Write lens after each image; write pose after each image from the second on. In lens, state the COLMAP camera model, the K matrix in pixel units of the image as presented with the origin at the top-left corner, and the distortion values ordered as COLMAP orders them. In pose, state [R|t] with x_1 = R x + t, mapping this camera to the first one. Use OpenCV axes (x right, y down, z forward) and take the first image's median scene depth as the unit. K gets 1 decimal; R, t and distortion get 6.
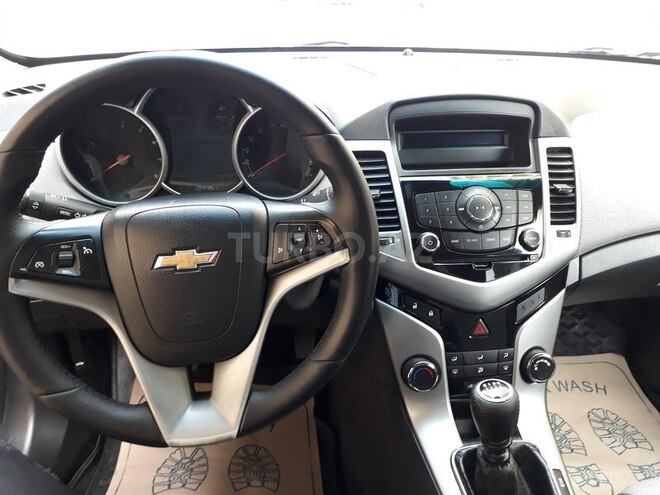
lens RADIAL K [[533.0, 0, 330.0], [0, 533.0, 234.2], [0, 0, 1]] dist [0.010733, -0.004959]
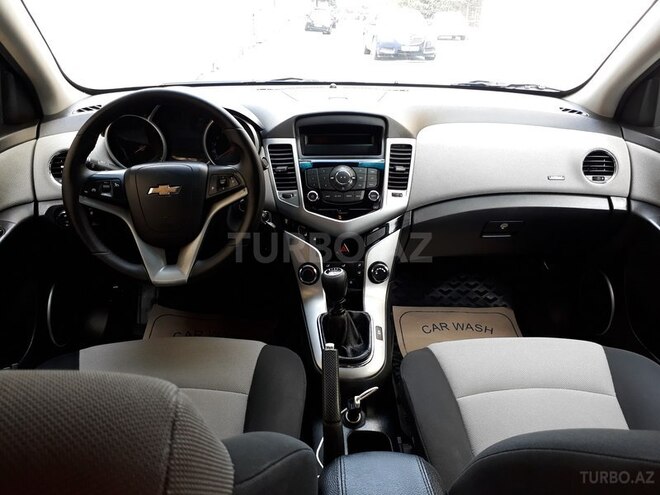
lens RADIAL K [[512.9, 0, 330.0], [0, 512.9, 247.5], [0, 0, 1]] dist [0.051359, -0.002375]
pose [[0.996779, 0.023787, -0.076586, 0.359643], [-0.024930, 0.999591, -0.013998, 0.194661], [0.076221, 0.015862, 0.996965, -0.631252]]
